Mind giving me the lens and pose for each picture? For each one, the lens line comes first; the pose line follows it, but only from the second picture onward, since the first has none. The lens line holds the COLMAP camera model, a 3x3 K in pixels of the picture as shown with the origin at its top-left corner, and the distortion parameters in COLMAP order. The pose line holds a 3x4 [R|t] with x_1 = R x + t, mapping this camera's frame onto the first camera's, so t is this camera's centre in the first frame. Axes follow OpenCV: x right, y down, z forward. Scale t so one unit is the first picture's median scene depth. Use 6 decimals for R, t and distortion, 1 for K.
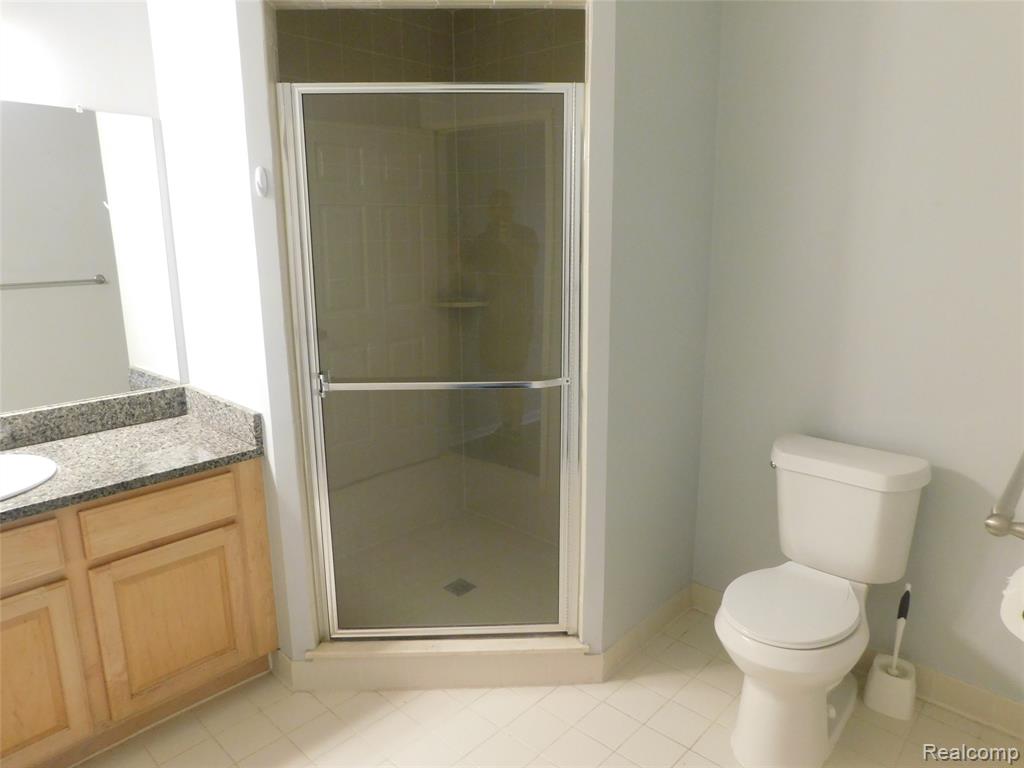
lens RADIAL K [[676.5, 0, 517.9], [0, 676.5, 378.0], [0, 0, 1]] dist [-0.073527, 0.059491]
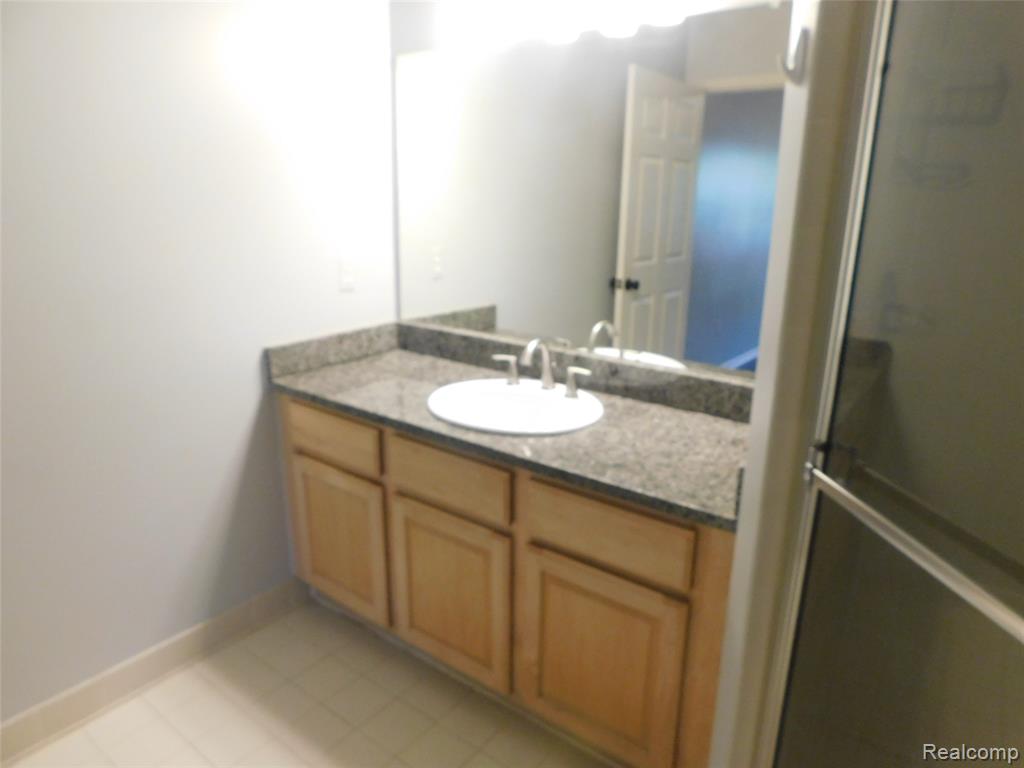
lens RADIAL K [[676.5, 0, 517.9], [0, 676.5, 378.0], [0, 0, 1]] dist [-0.073527, 0.059491]
pose [[0.120457, 0.273882, -0.954190, 0.149373], [-0.238660, 0.940988, 0.239964, -0.128514], [0.963603, 0.198821, 0.178713, 0.748341]]
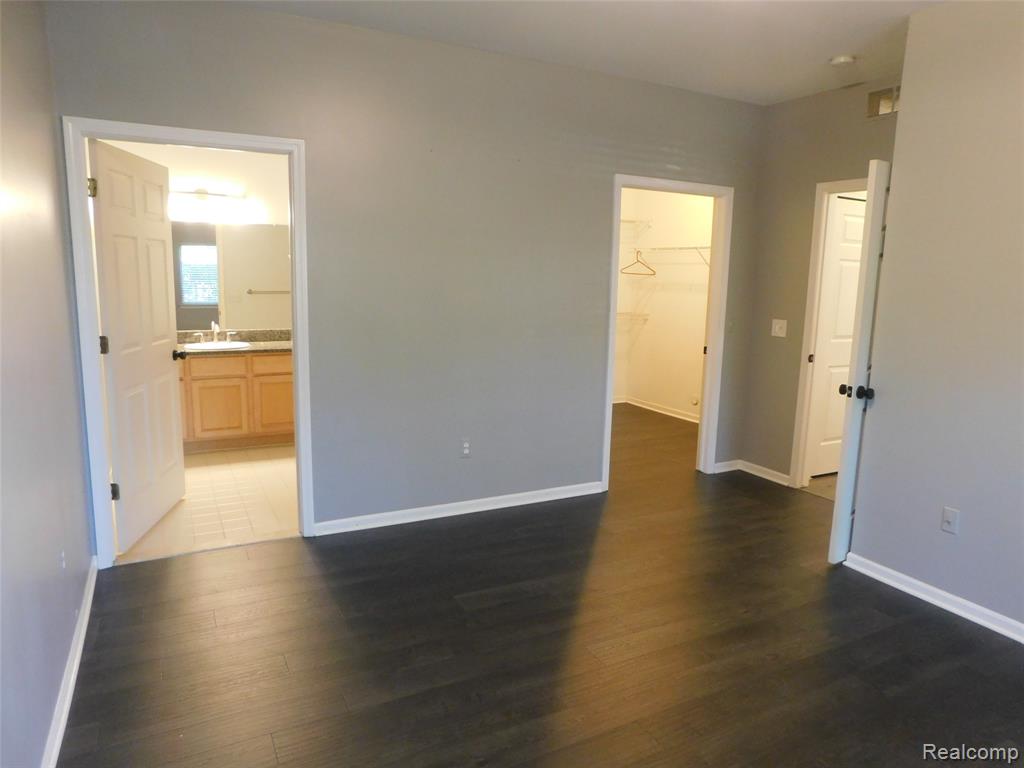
lens RADIAL K [[676.5, 0, 517.9], [0, 676.5, 378.0], [0, 0, 1]] dist [-0.073527, 0.059491]
pose [[0.944699, 0.074966, -0.319256, 1.406885], [-0.099139, 0.993255, -0.060130, 0.343025], [0.312595, 0.088455, 0.945759, -1.449697]]
